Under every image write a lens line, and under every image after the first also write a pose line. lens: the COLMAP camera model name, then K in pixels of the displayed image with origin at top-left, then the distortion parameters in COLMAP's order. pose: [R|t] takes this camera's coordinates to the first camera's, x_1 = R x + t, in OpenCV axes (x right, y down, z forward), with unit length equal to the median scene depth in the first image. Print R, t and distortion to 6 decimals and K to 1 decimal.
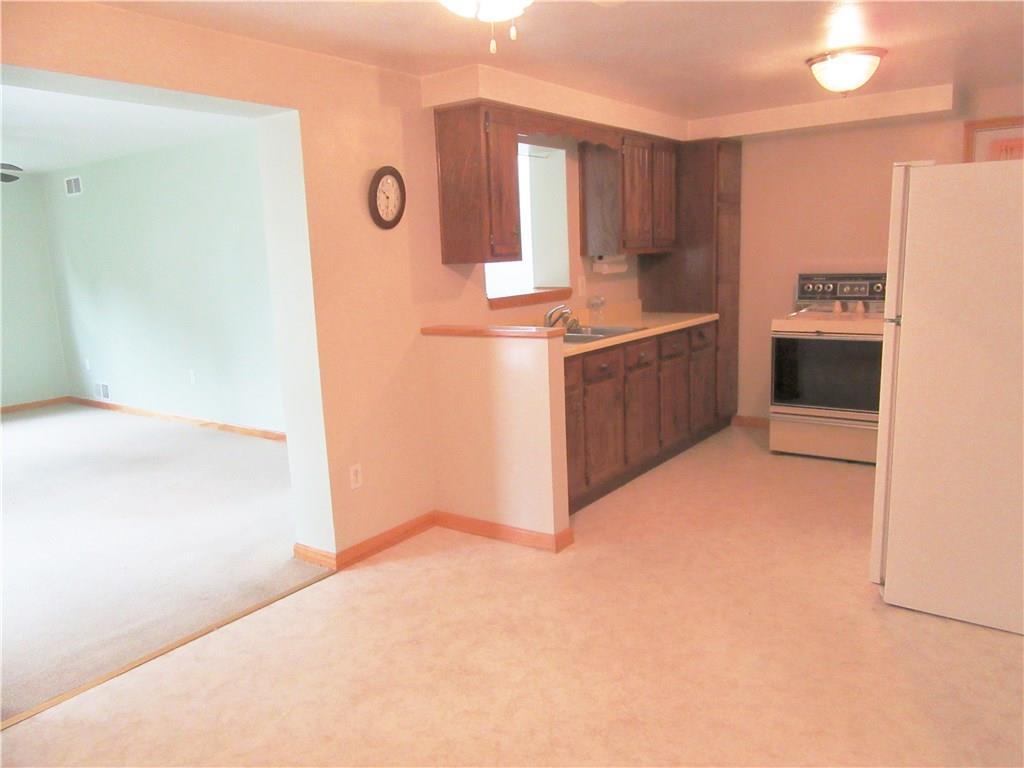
lens RADIAL K [[755.6, 0, 512.0], [0, 755.6, 384.0], [0, 0, 1]] dist [-0.012800, -0.002366]
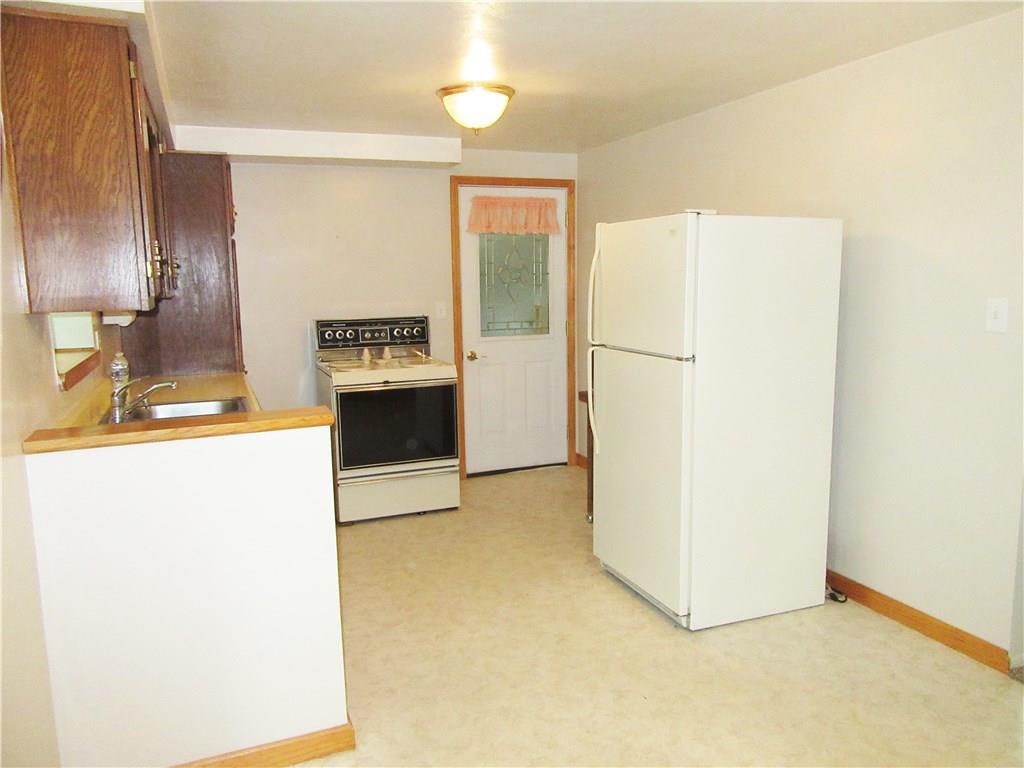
lens RADIAL K [[755.6, 0, 512.0], [0, 755.6, 384.0], [0, 0, 1]] dist [-0.012800, -0.002366]
pose [[0.519765, -0.088685, 0.849694, -0.272842], [0.142177, 0.989707, 0.016328, -0.054929], [-0.842396, 0.112320, 0.527023, 0.354251]]
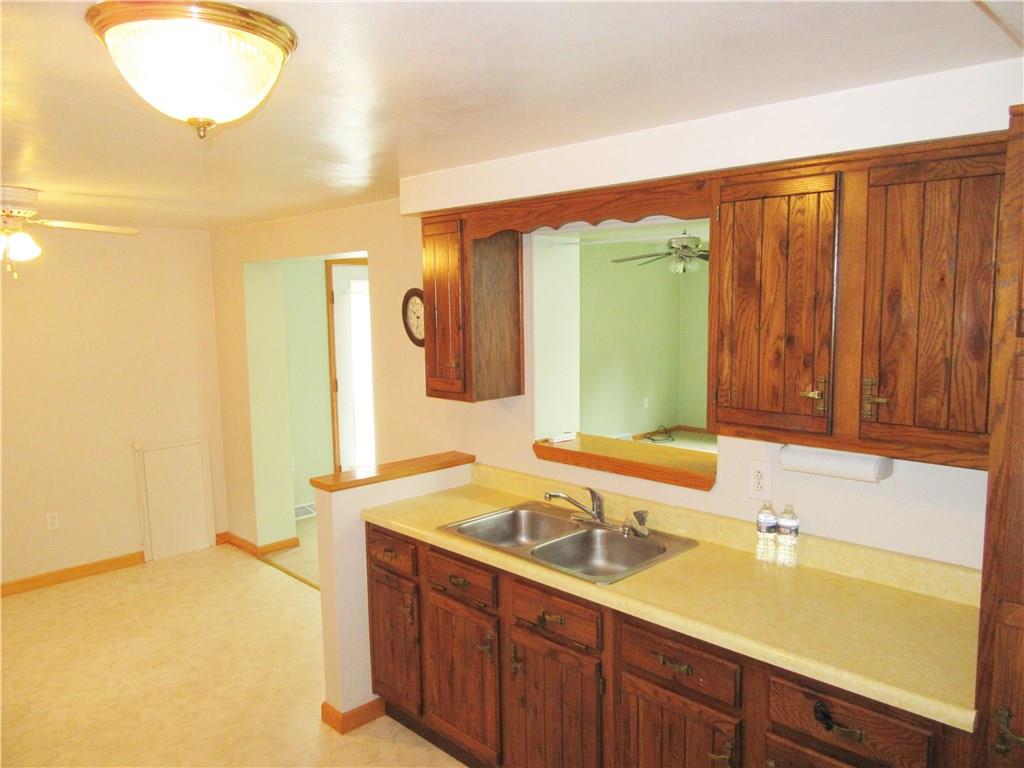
lens RADIAL K [[755.6, 0, 512.0], [0, 755.6, 384.0], [0, 0, 1]] dist [-0.012800, -0.002366]
pose [[-0.151131, 0.157188, -0.975936, 0.589334], [-0.151212, 0.971981, 0.179968, -0.254441], [0.976880, 0.174772, -0.123128, 0.887523]]
